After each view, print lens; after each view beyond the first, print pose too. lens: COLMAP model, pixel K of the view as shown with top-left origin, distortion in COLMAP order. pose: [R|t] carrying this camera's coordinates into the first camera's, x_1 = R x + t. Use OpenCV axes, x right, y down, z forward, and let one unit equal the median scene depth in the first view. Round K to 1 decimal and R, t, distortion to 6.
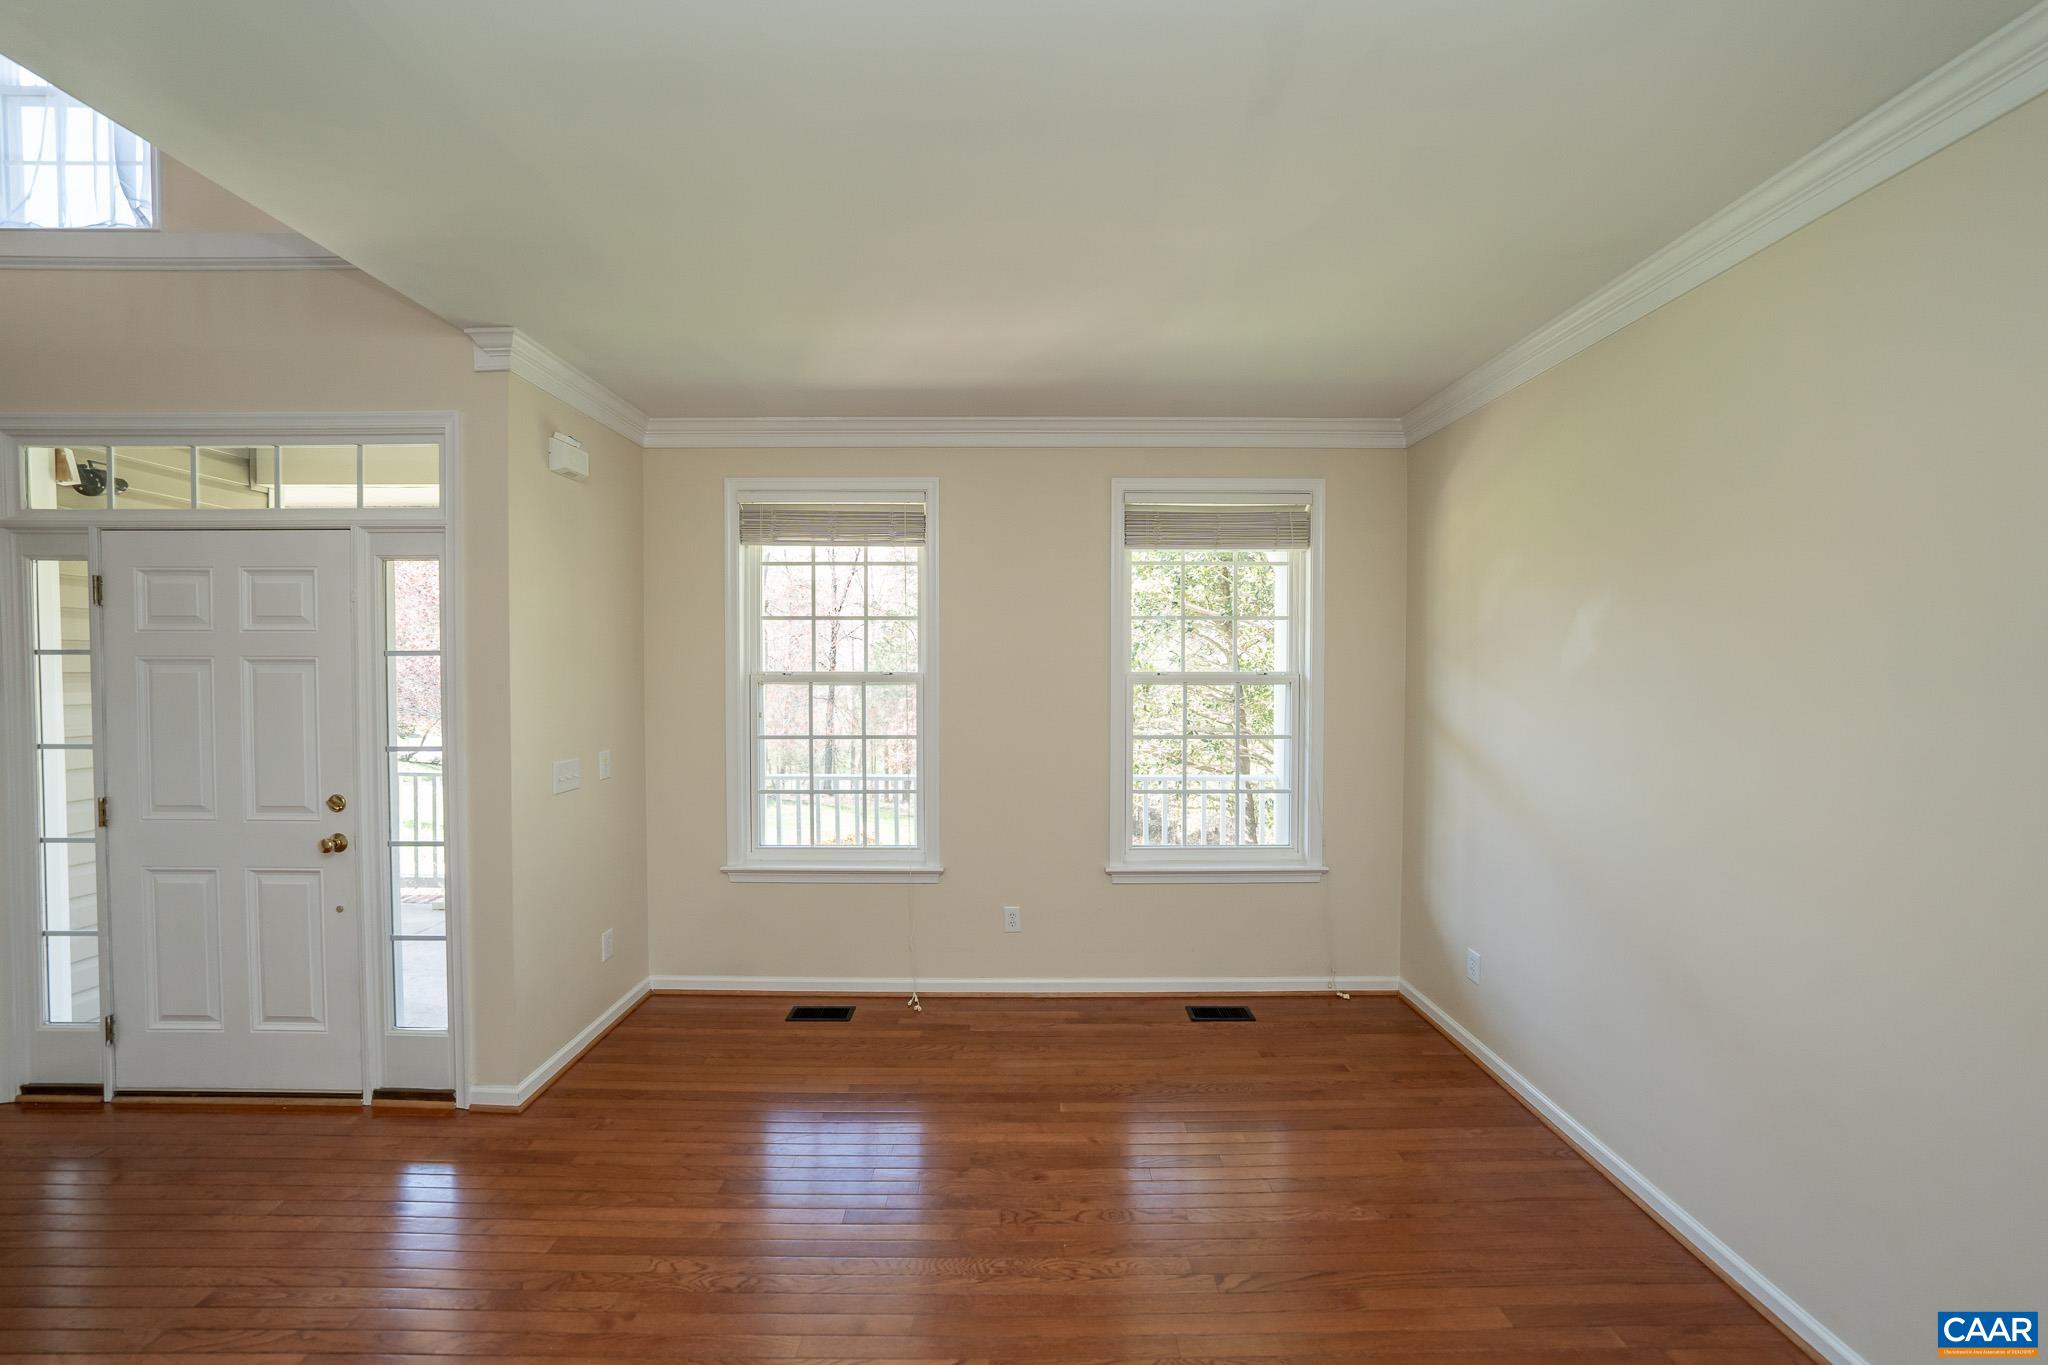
lens RADIAL K [[706.1, 0, 1020.2], [0, 706.1, 673.4], [0, 0, 1]] dist [-0.029357, 0.006669]
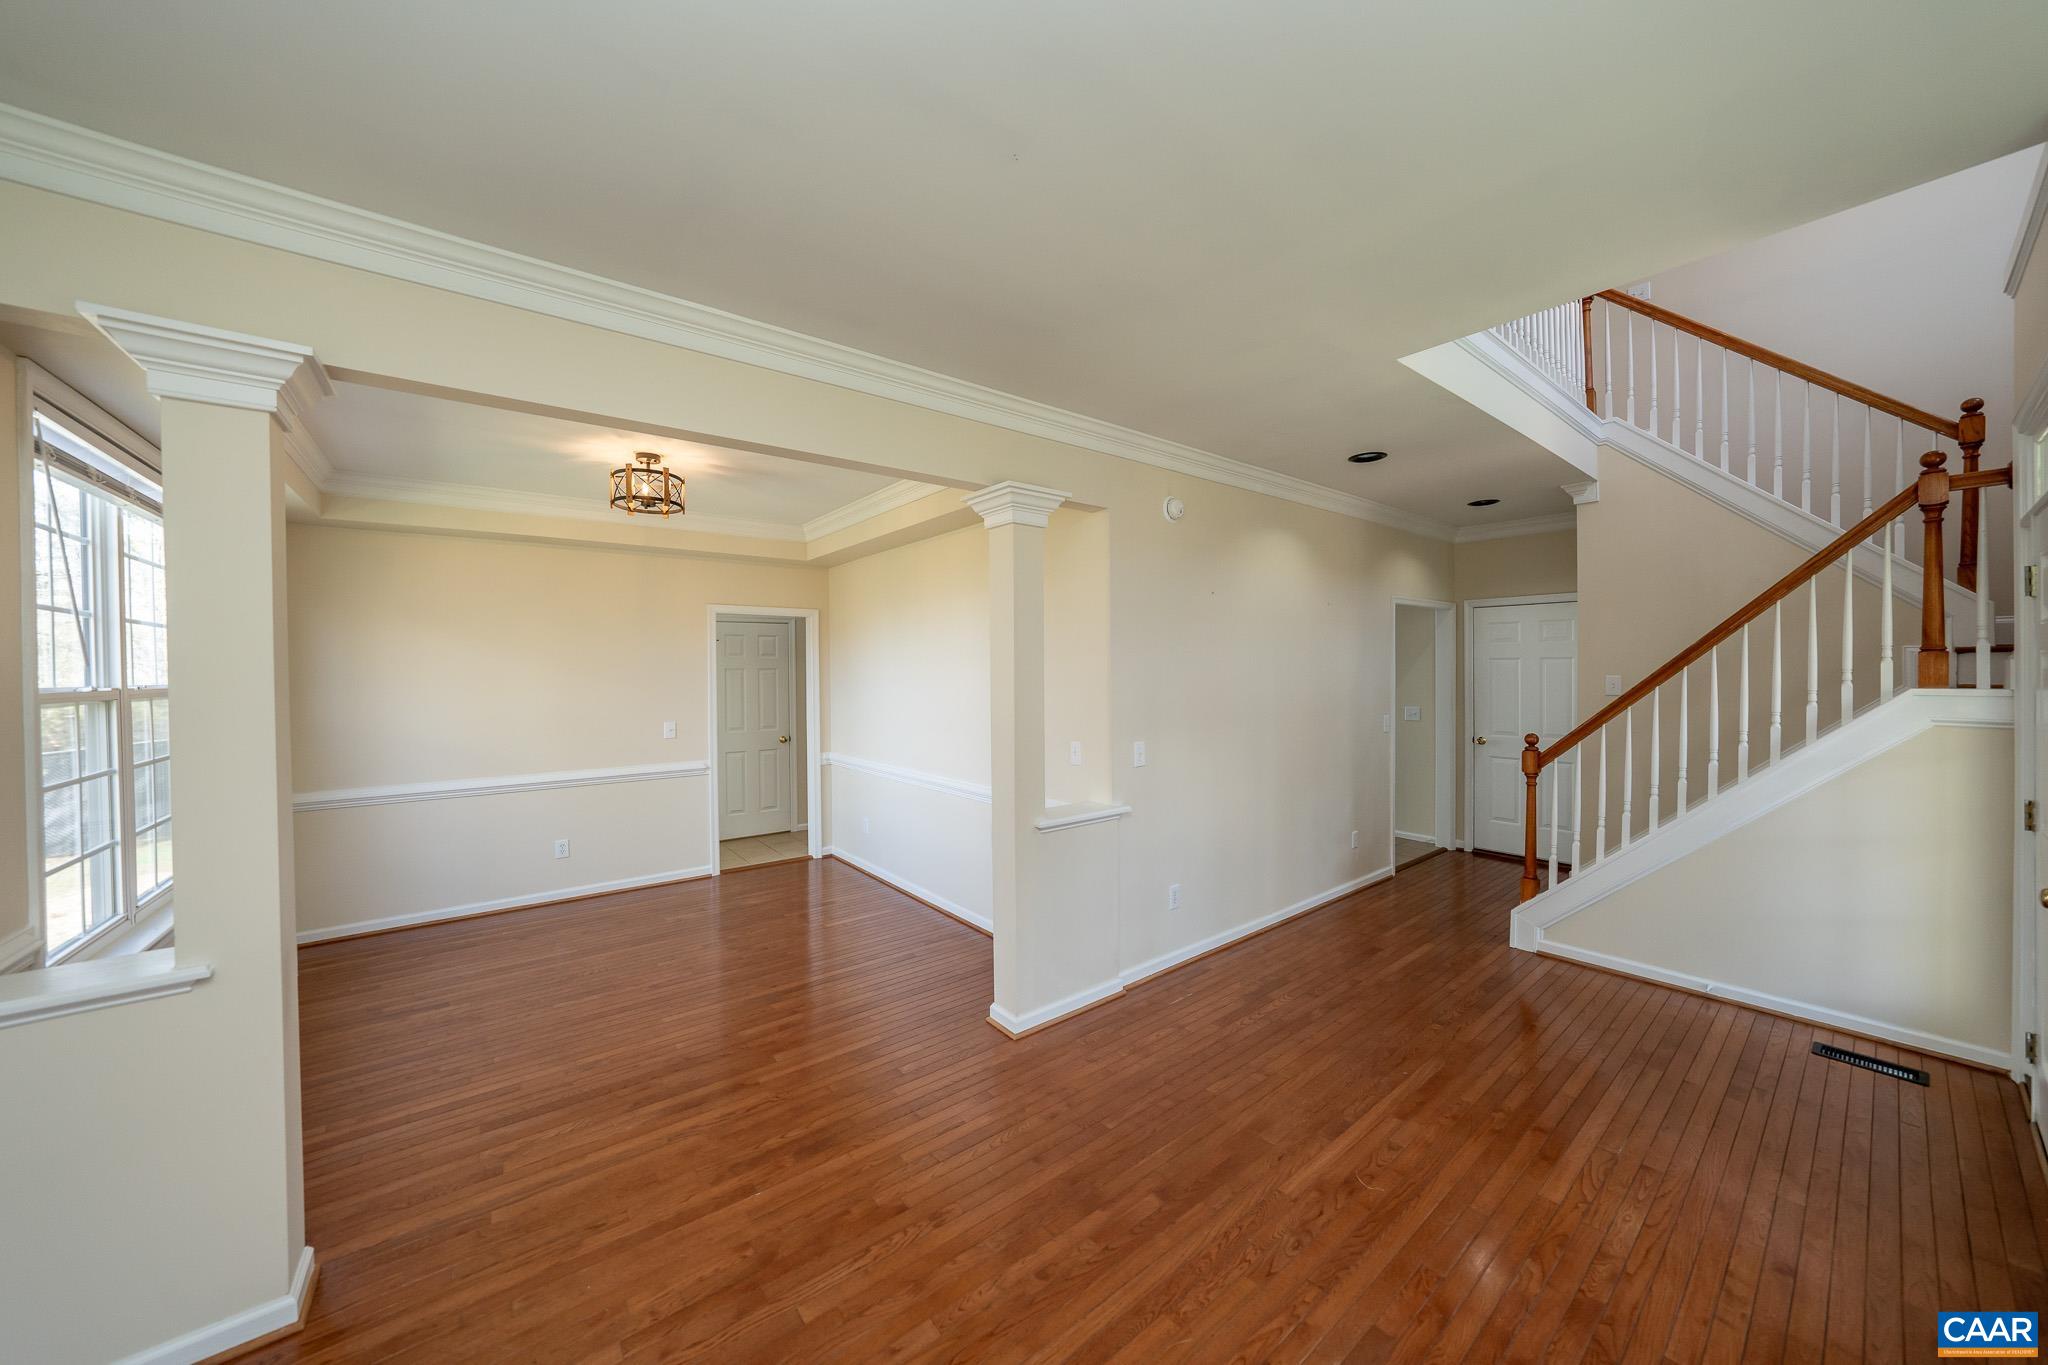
lens RADIAL K [[706.1, 0, 1020.2], [0, 706.1, 673.4], [0, 0, 1]] dist [-0.029357, 0.006669]
pose [[-0.787709, 0.011302, -0.615943, 0.332411], [-0.003387, 0.999737, 0.022675, -0.010411], [0.616038, 0.019947, -0.787464, 0.860805]]
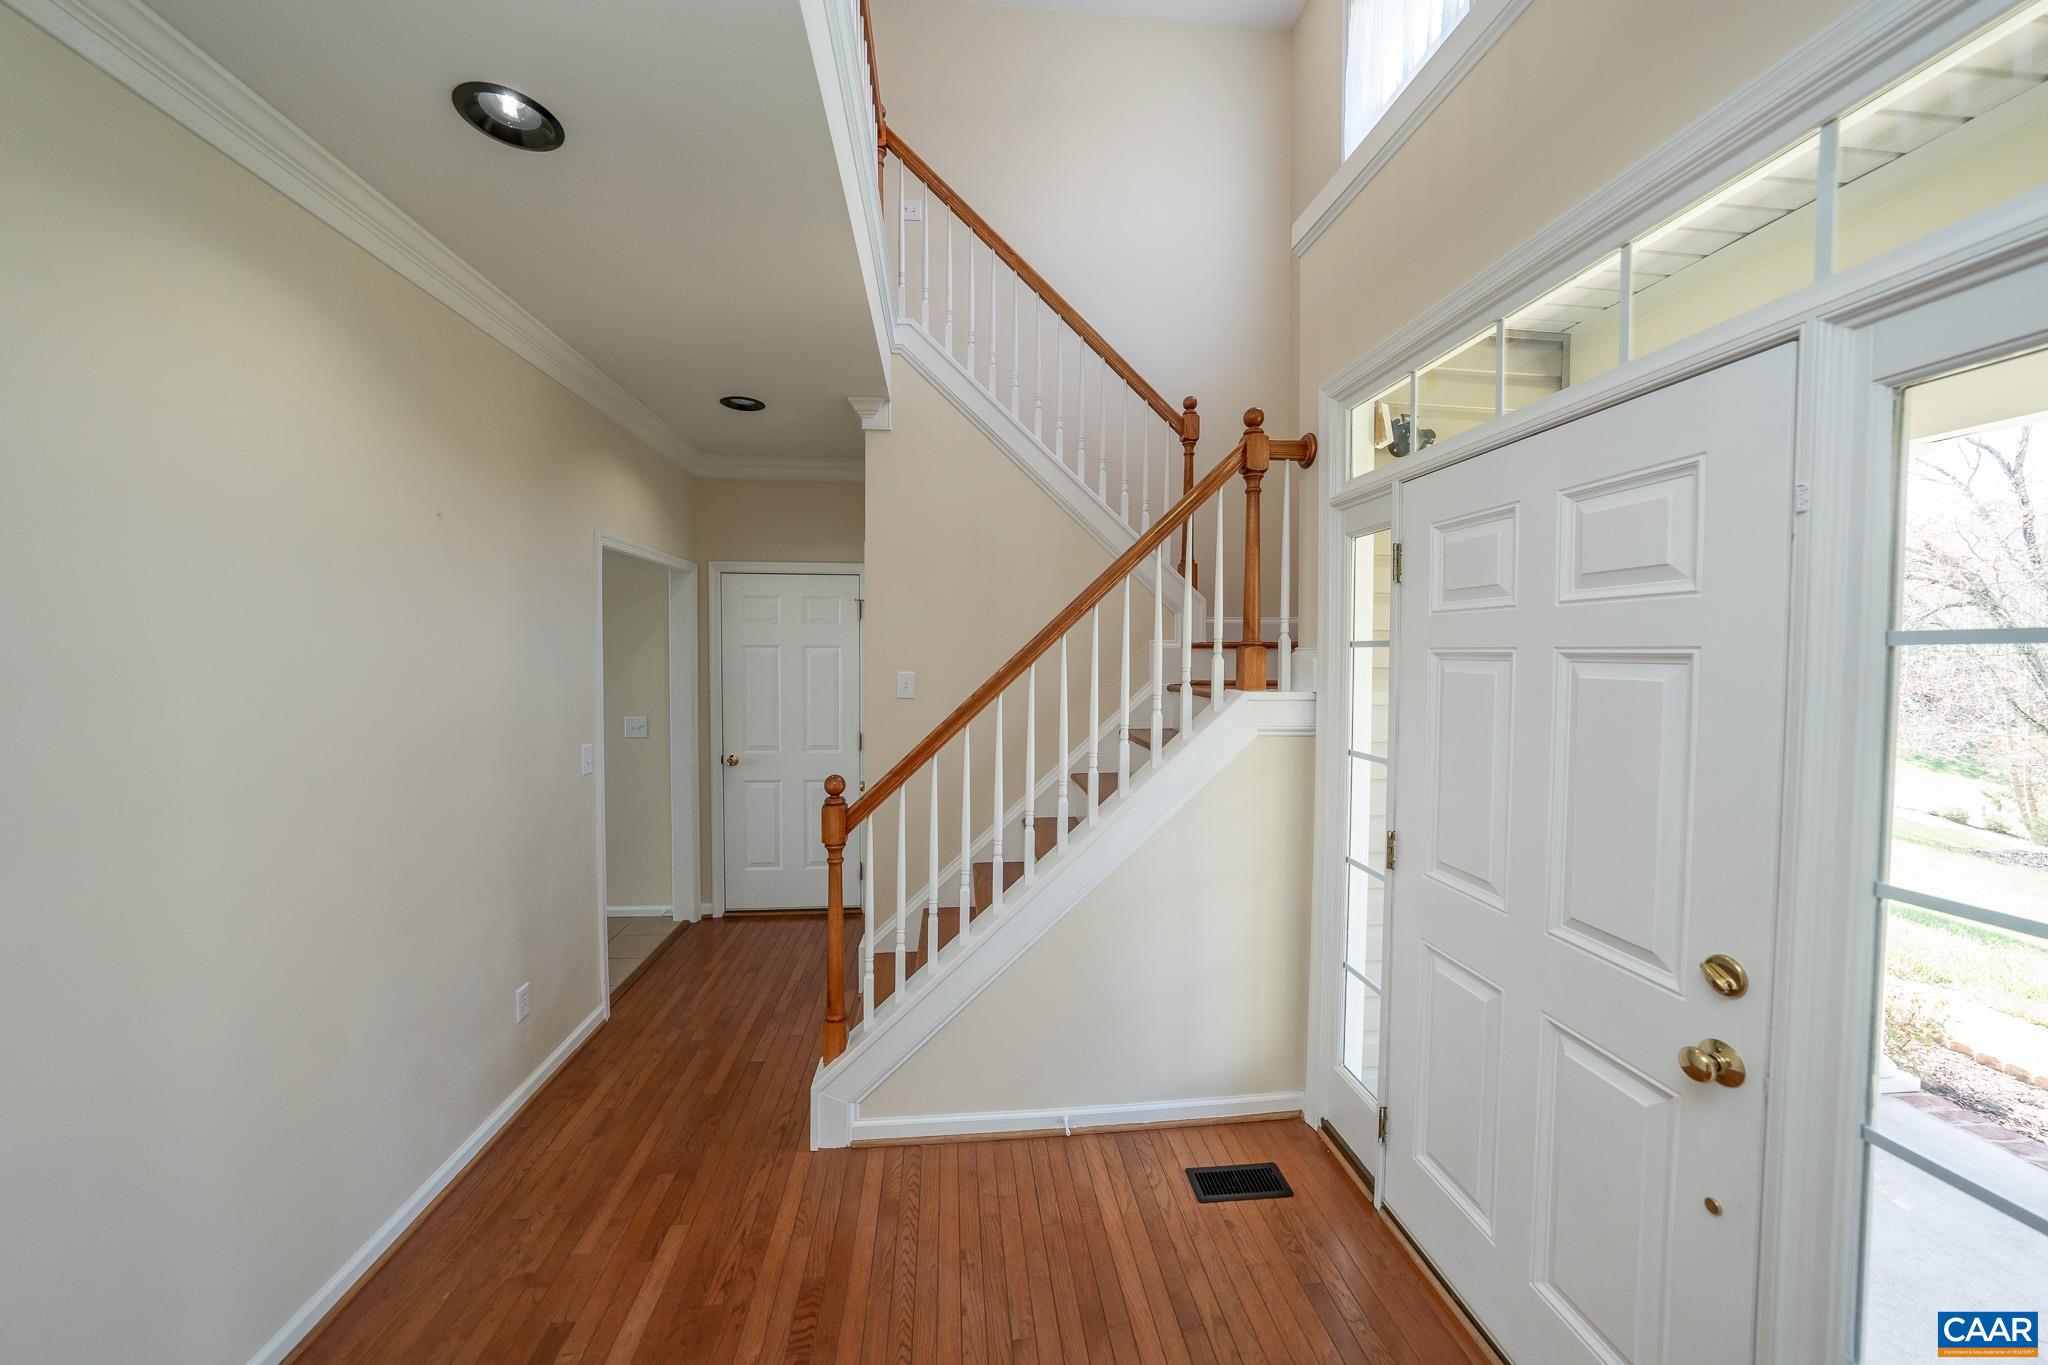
lens RADIAL K [[706.1, 0, 1020.2], [0, 706.1, 673.4], [0, 0, 1]] dist [-0.029357, 0.006669]
pose [[0.097726, 0.030934, -0.994733, -0.589303], [-0.022453, 0.999331, 0.028871, -0.010091], [0.994960, 0.019513, 0.098355, 0.491038]]
